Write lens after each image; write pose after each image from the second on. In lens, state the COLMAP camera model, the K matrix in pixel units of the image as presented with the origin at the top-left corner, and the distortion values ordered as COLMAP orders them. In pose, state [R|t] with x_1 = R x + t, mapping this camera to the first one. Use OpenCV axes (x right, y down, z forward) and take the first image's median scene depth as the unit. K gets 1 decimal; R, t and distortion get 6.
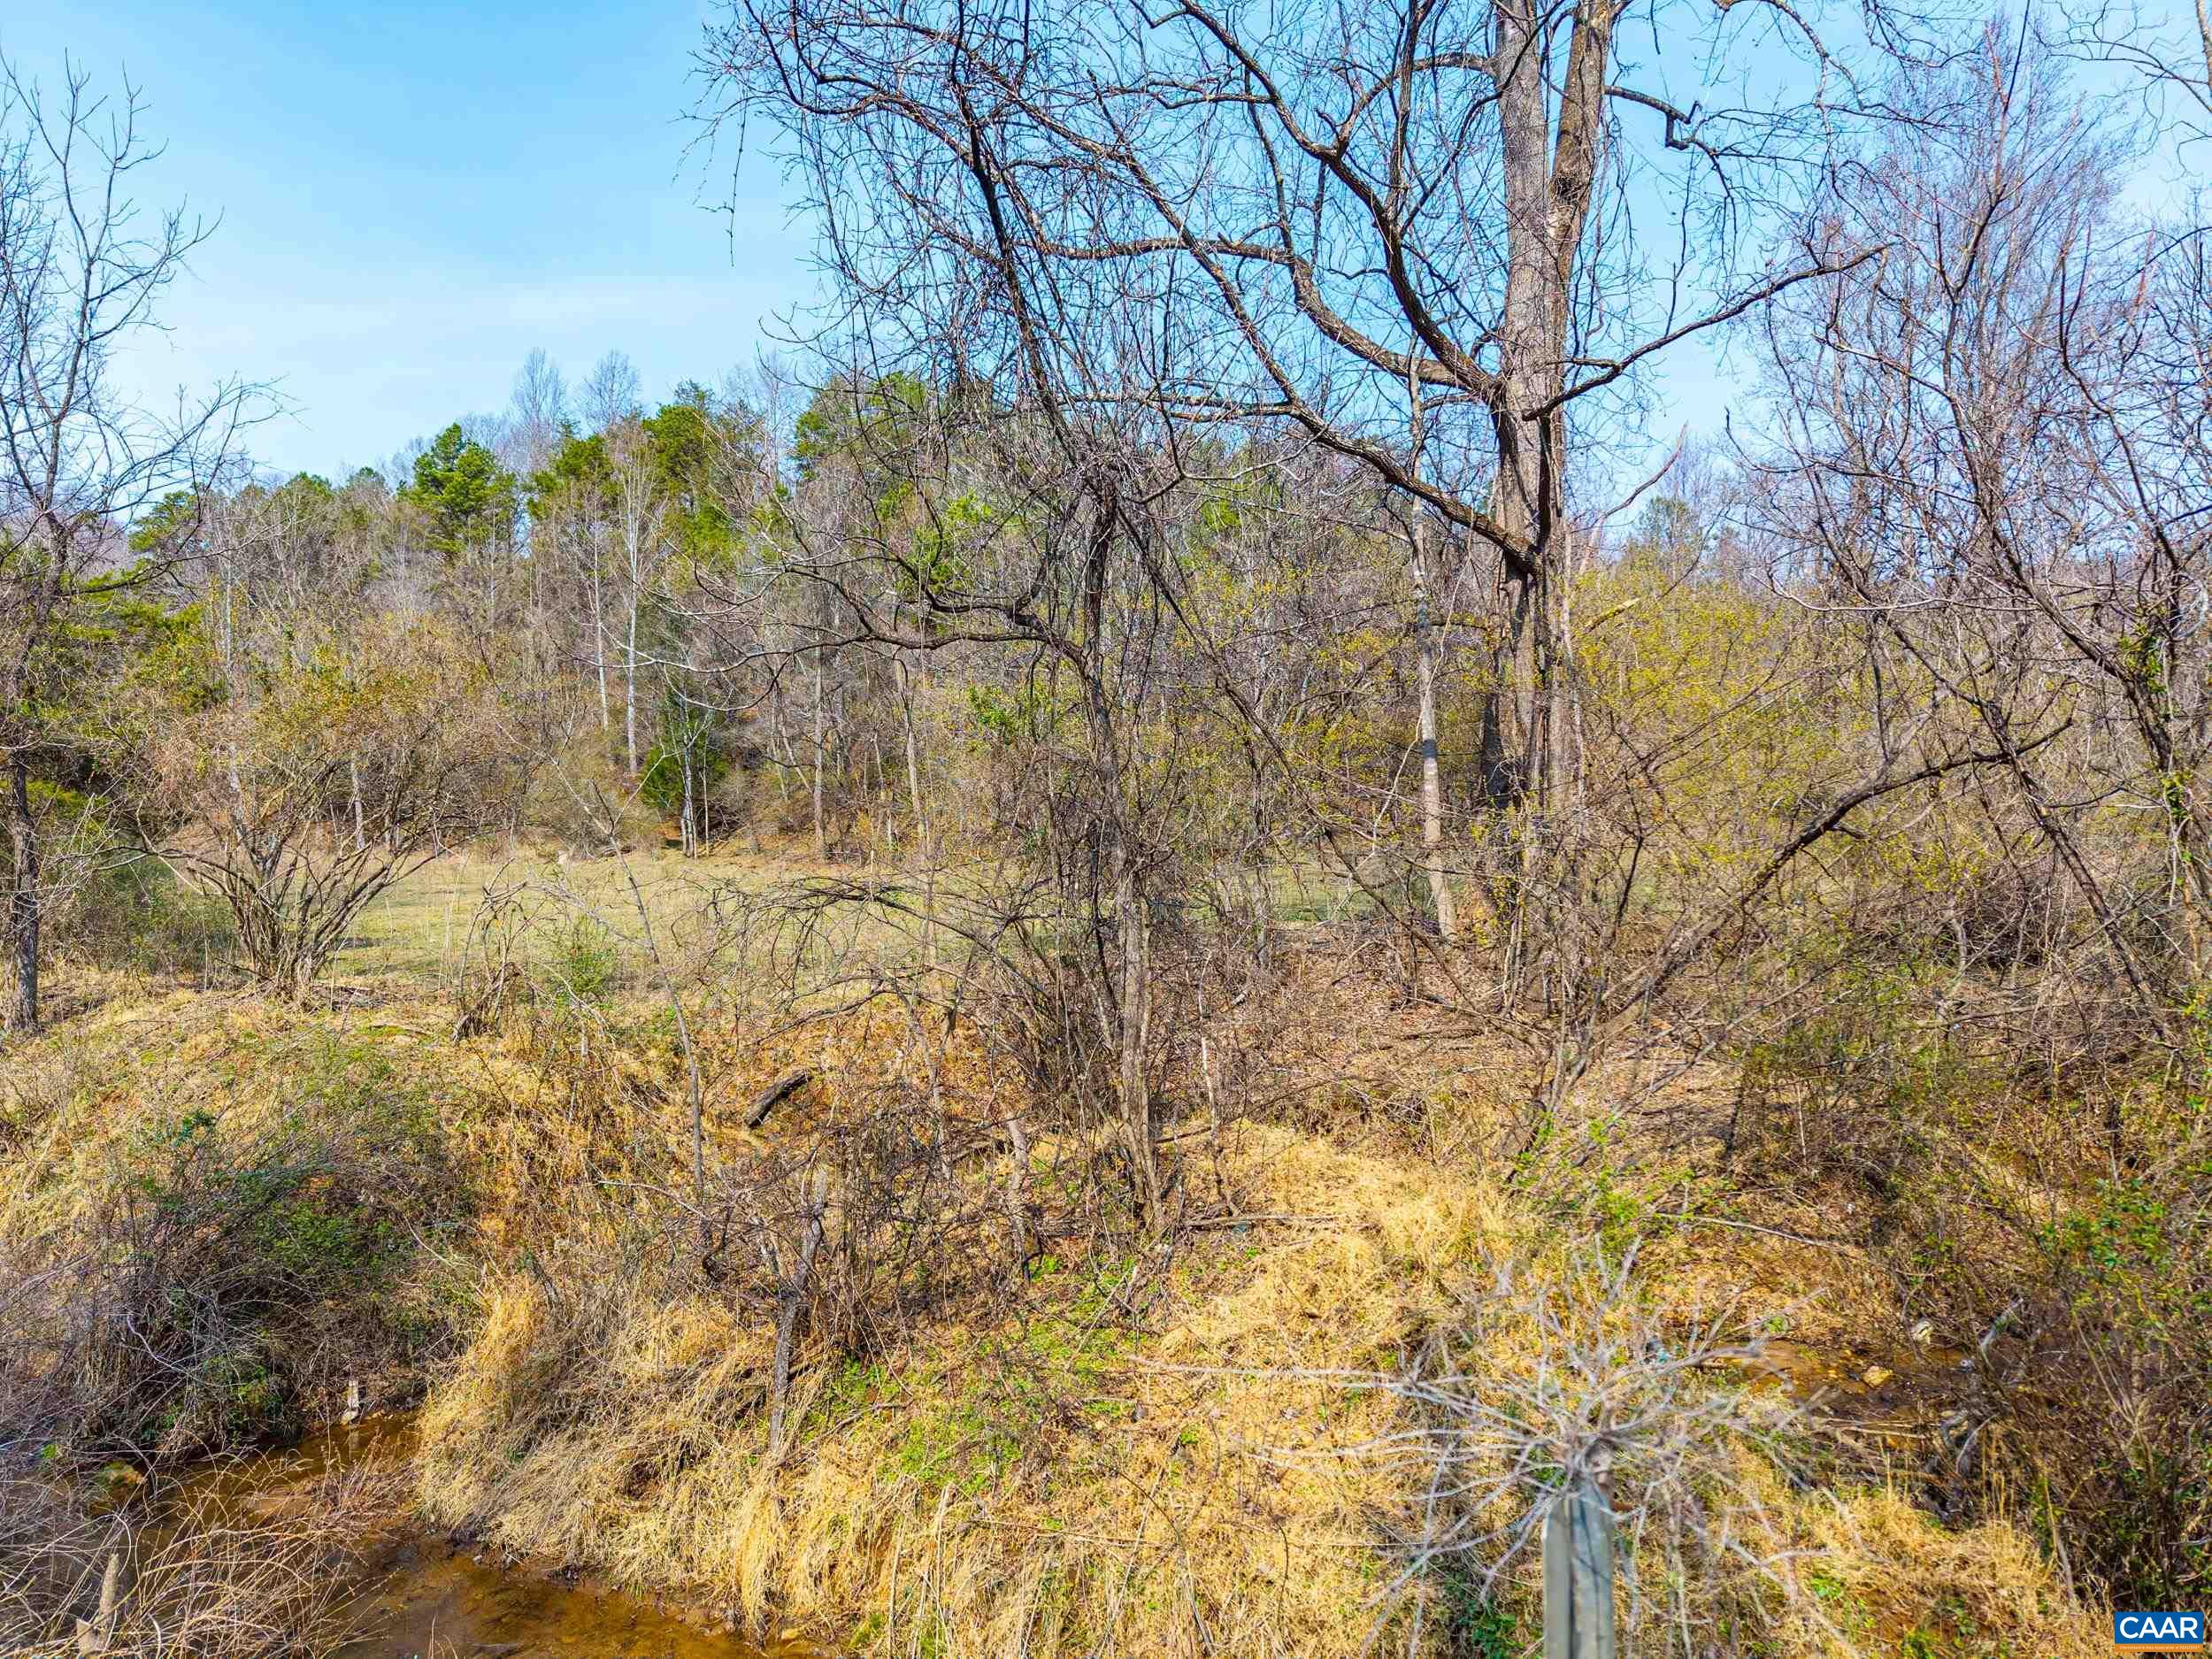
lens RADIAL K [[1480.6, 0, 1106.0], [0, 1480.6, 829.5], [0, 0, 1]] dist [0.012471, -0.010051]
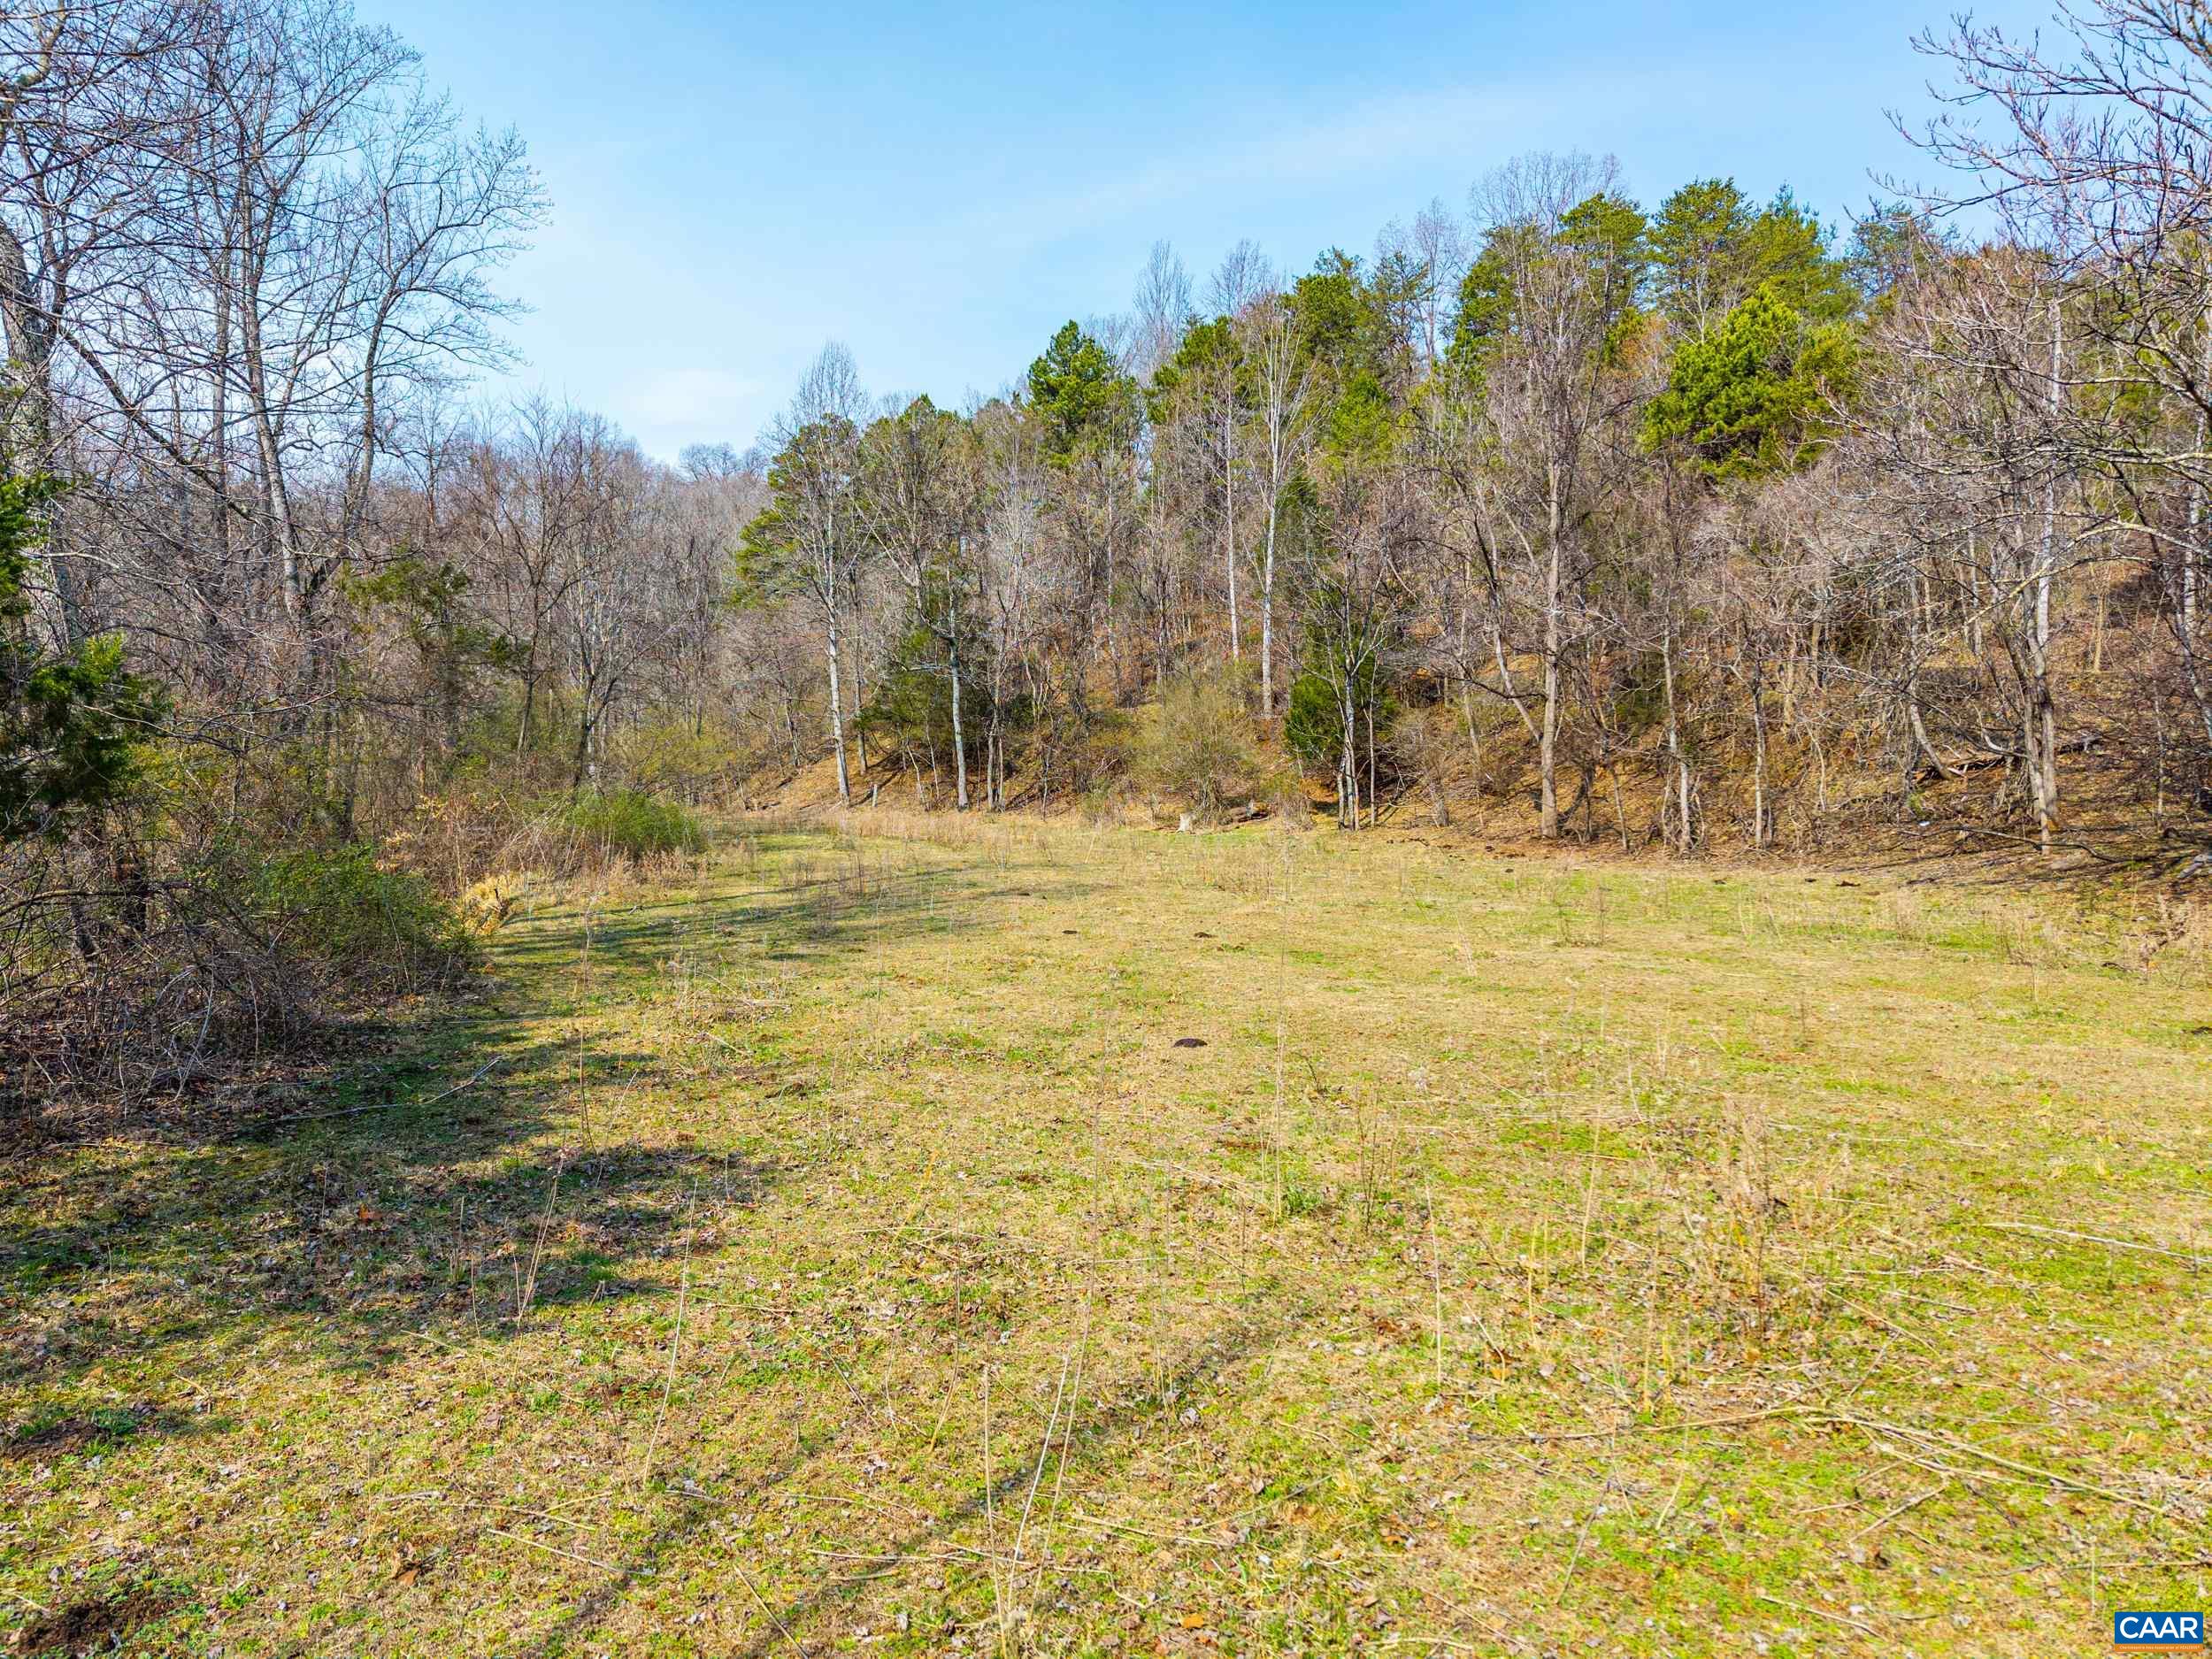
lens RADIAL K [[1480.6, 0, 1106.0], [0, 1480.6, 829.5], [0, 0, 1]] dist [0.012471, -0.010051]
pose [[0.921880, 0.022210, -0.386839, -0.092570], [-0.011130, 0.999462, 0.030858, -0.000868], [0.387317, -0.024142, 0.921631, 0.240741]]
